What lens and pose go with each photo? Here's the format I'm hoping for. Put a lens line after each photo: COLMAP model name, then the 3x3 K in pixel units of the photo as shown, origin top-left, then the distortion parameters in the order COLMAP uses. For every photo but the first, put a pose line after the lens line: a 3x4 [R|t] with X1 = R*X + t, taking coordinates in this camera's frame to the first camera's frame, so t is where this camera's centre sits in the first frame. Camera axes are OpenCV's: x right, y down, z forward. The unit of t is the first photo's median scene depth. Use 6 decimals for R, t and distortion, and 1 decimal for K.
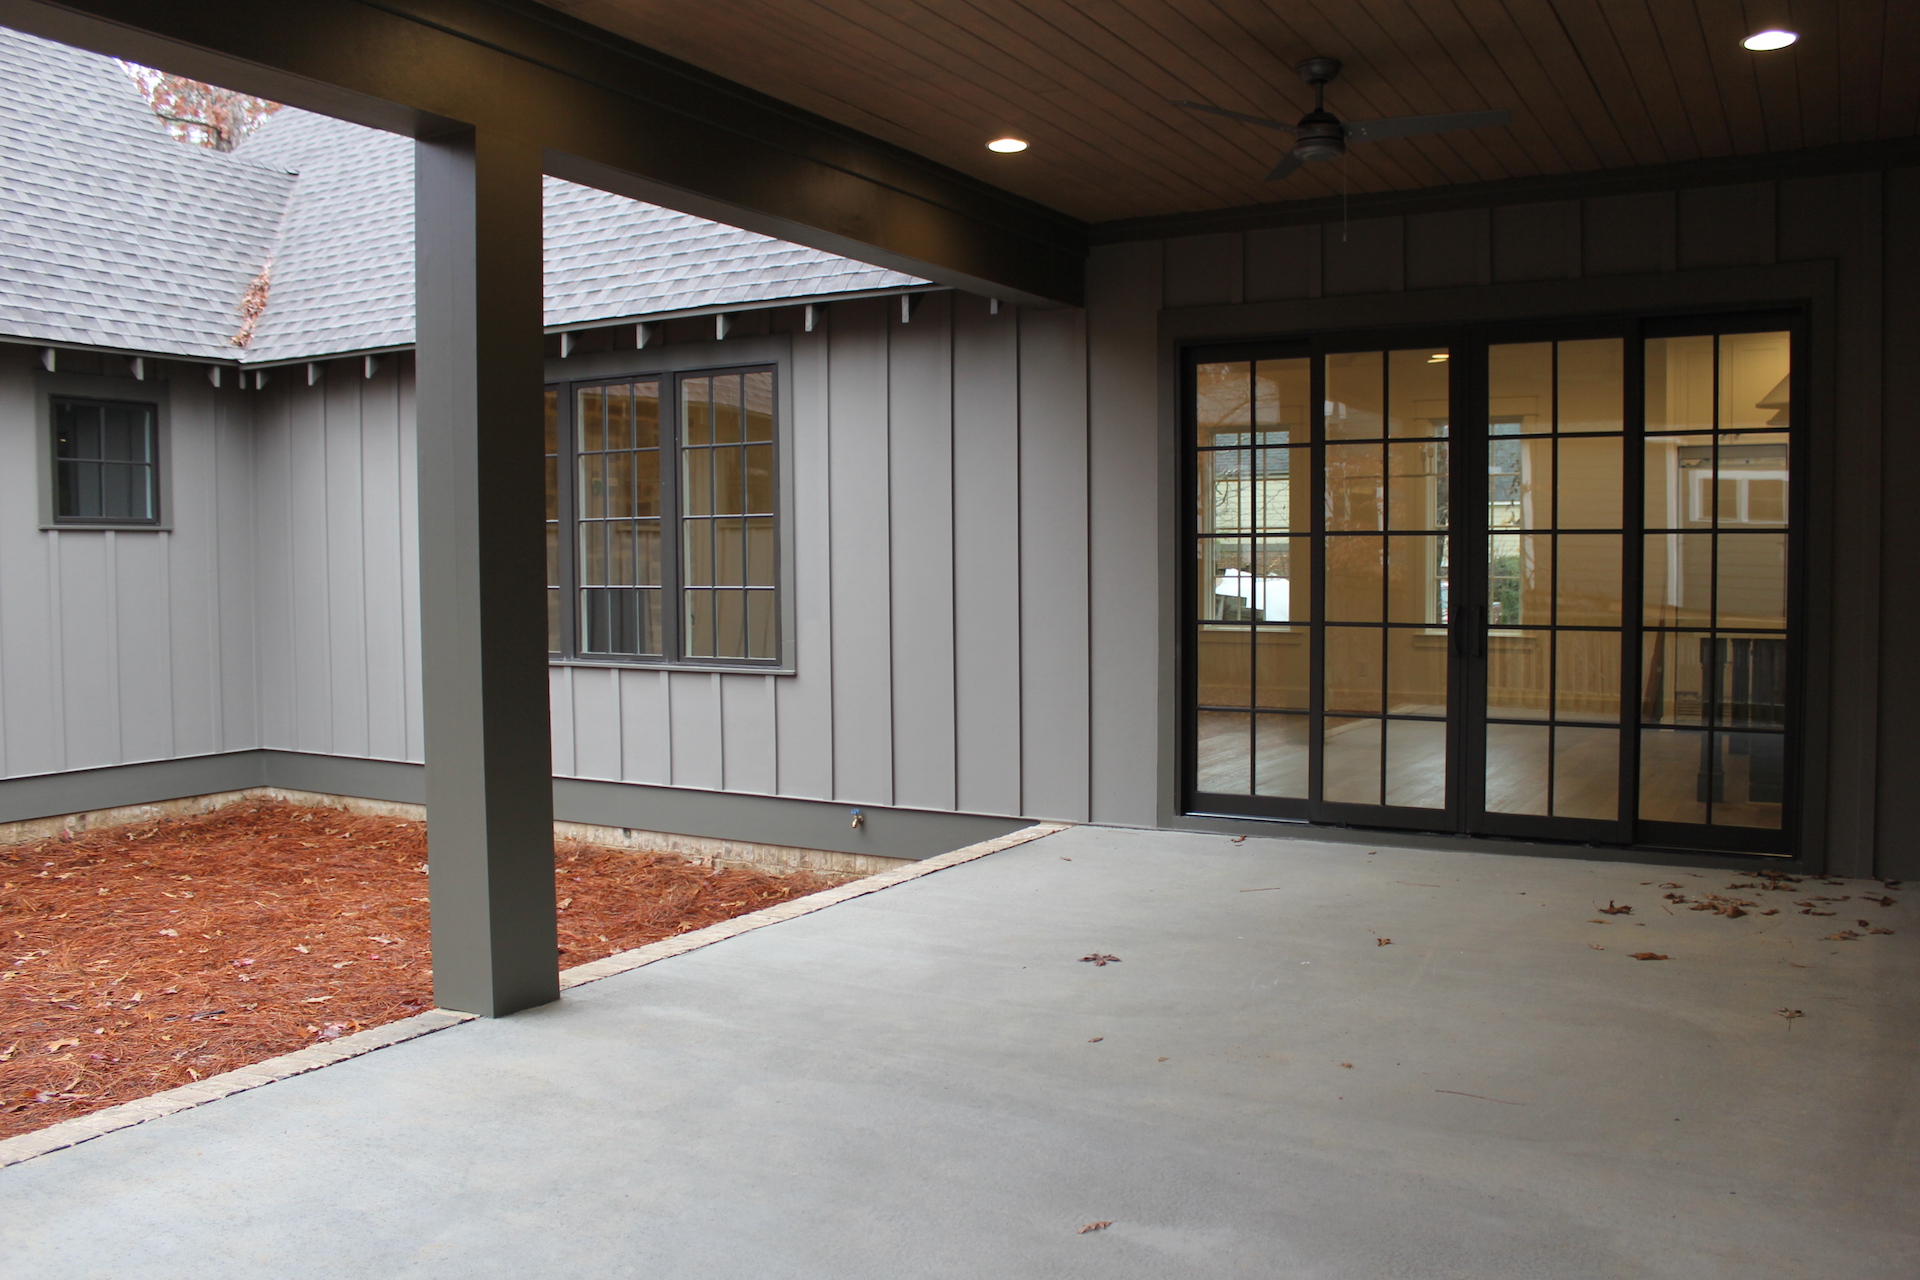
lens RADIAL K [[1602.9, 0, 999.1], [0, 1602.9, 637.1], [0, 0, 1]] dist [-0.155761, 0.131975]
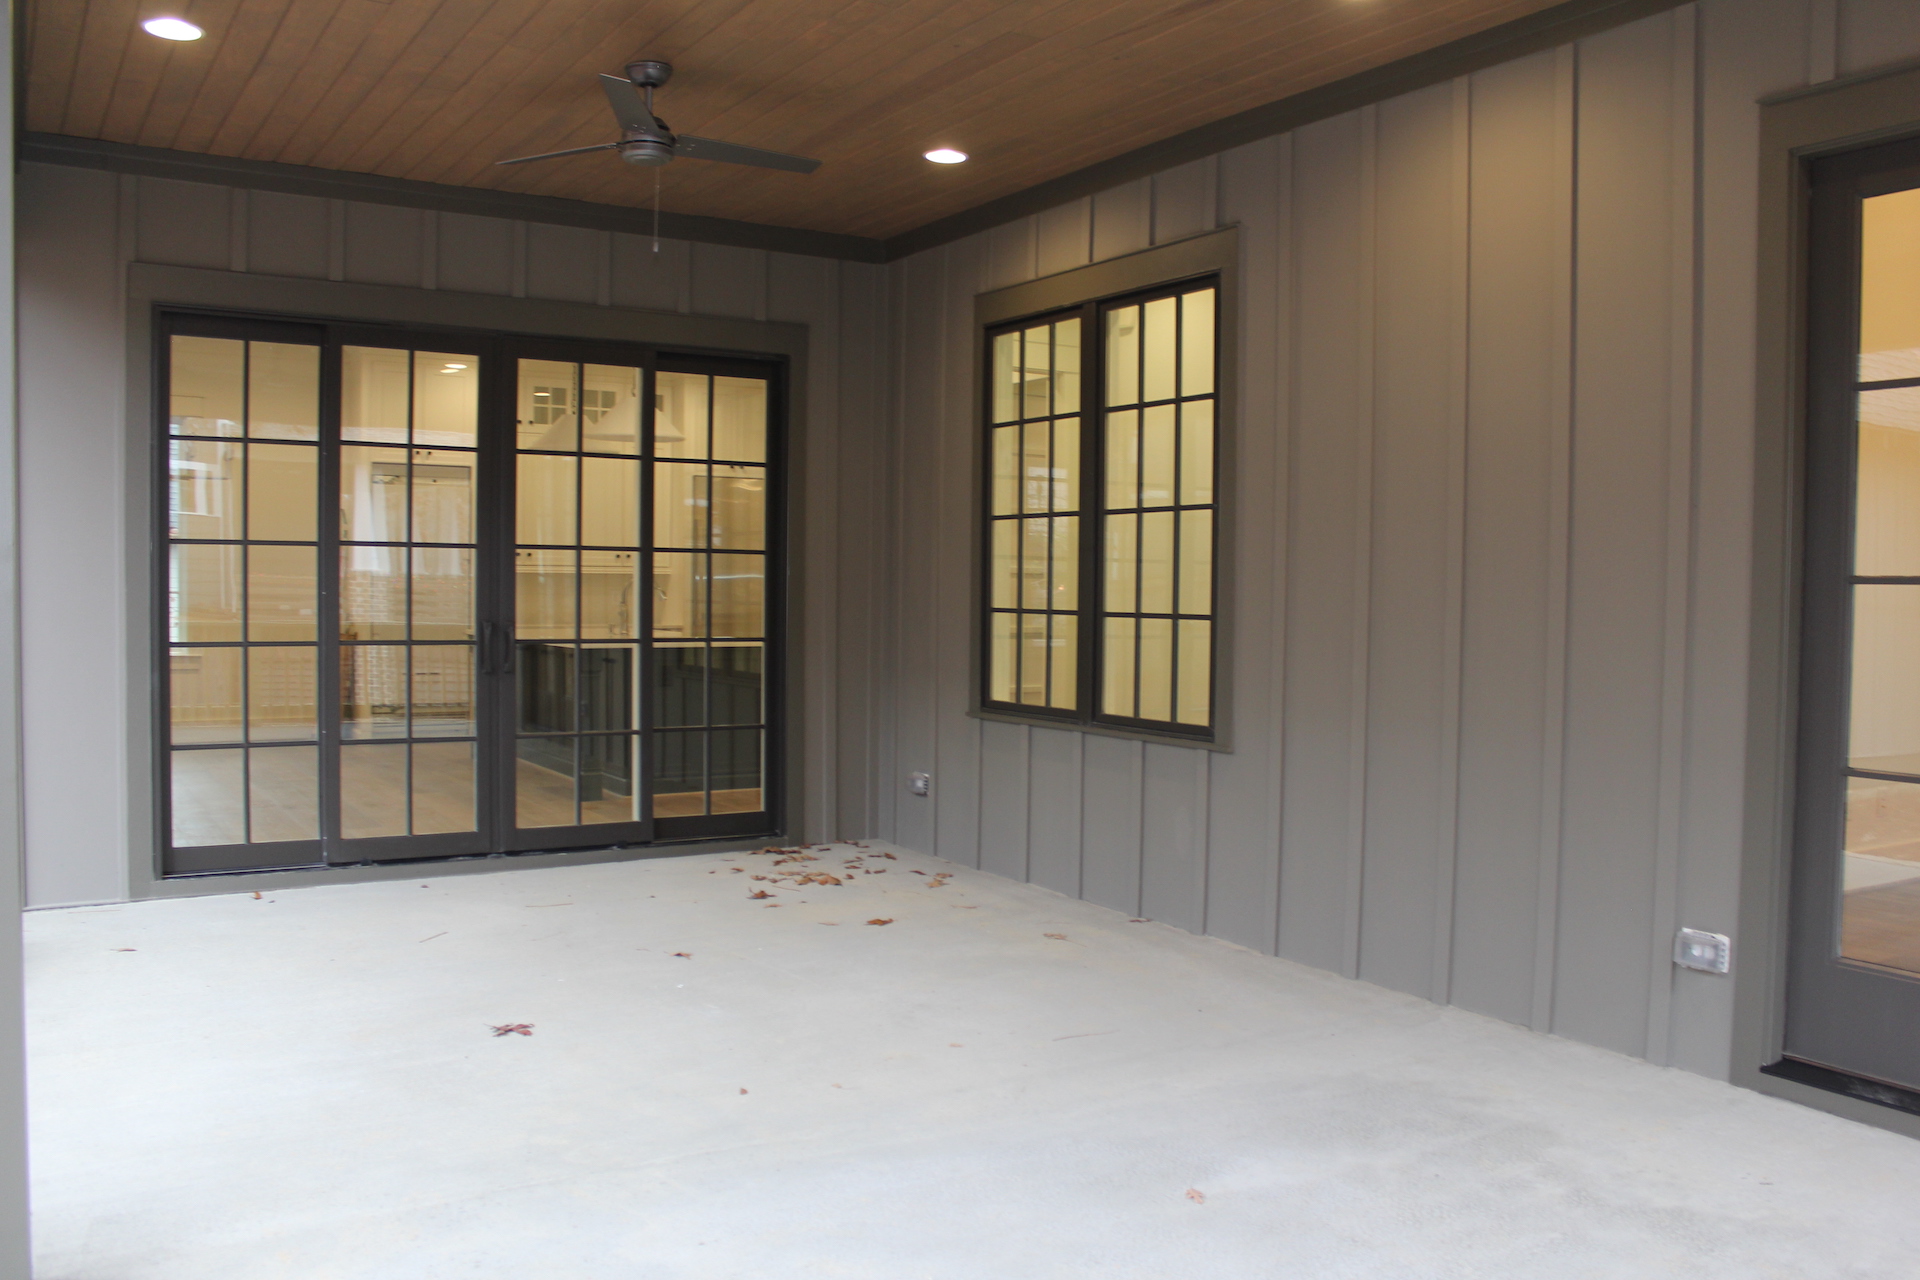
lens RADIAL K [[1602.9, 0, 999.1], [0, 1602.9, 637.1], [0, 0, 1]] dist [-0.155761, 0.131975]
pose [[0.474579, -0.020098, 0.879983, -0.364343], [0.026640, 0.999609, 0.008464, -0.008379], [-0.879810, 0.019426, 0.474929, 0.229565]]
